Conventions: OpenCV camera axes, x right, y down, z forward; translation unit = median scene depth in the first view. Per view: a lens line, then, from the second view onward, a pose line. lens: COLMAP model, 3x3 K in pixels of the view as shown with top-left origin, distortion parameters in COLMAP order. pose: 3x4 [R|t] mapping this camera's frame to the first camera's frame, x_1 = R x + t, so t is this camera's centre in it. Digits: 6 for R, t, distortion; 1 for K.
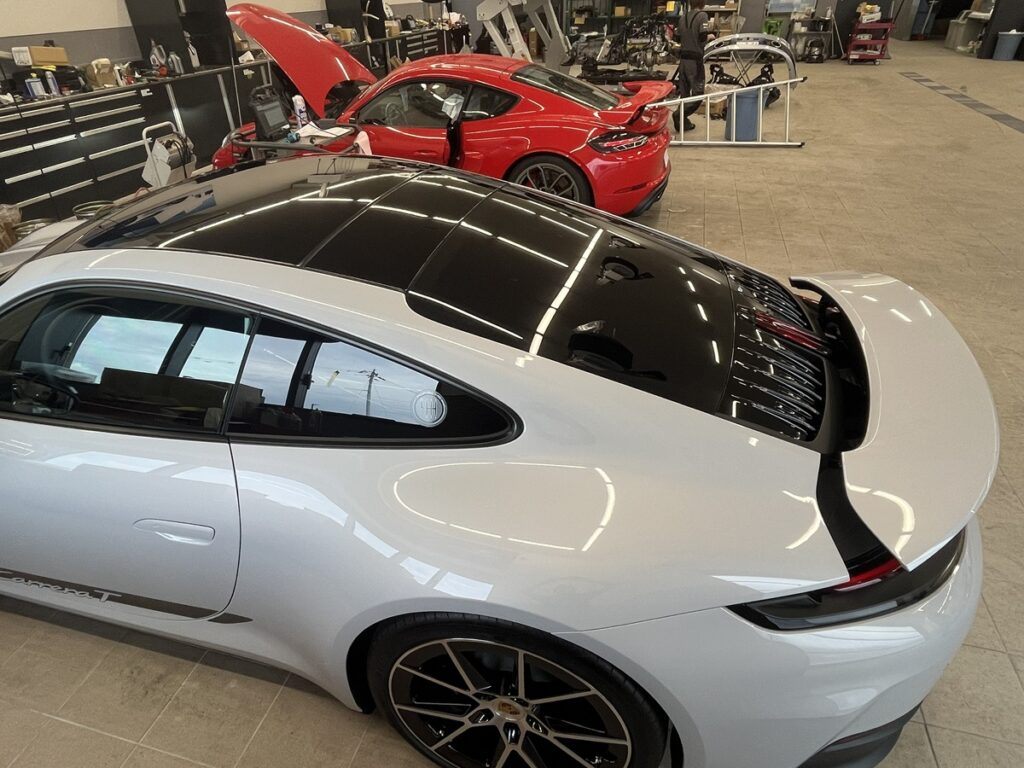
lens RADIAL K [[601.4, 0, 512.0], [0, 601.4, 384.0], [0, 0, 1]] dist [-0.071718, 0.067974]
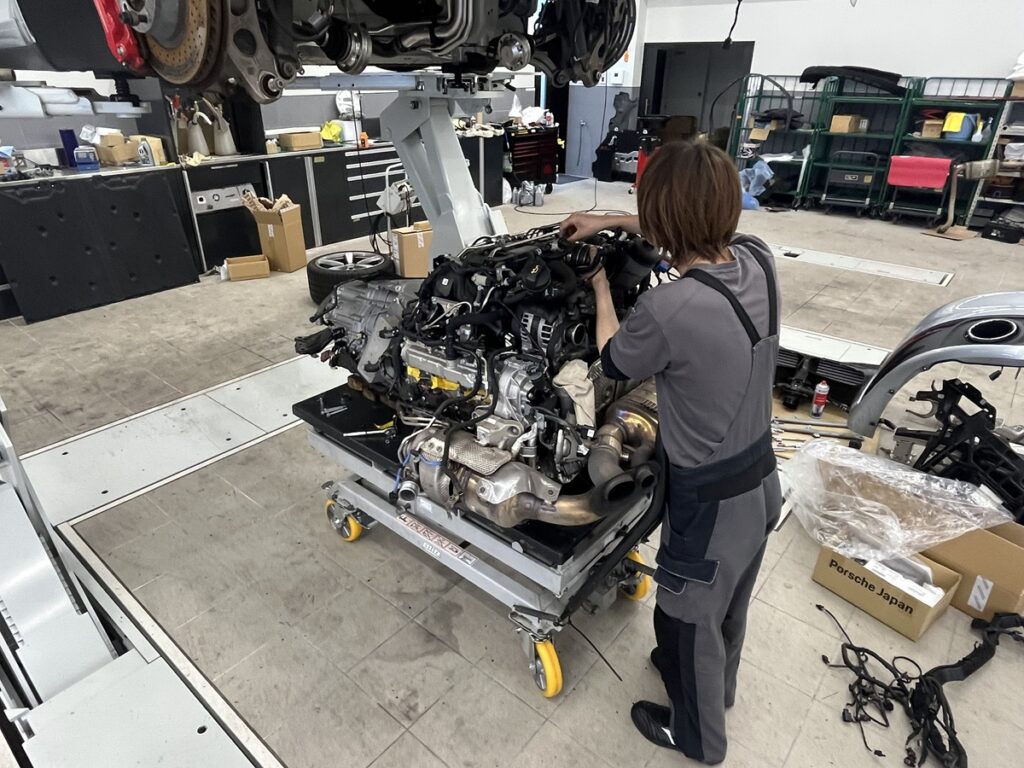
lens RADIAL K [[601.4, 0, 512.0], [0, 601.4, 384.0], [0, 0, 1]] dist [-0.071718, 0.067974]
pose [[0.898142, 0.235972, -0.371022, 0.166809], [-0.269427, 0.962179, -0.040257, -0.303777], [0.347490, 0.136120, 0.927751, 0.435413]]
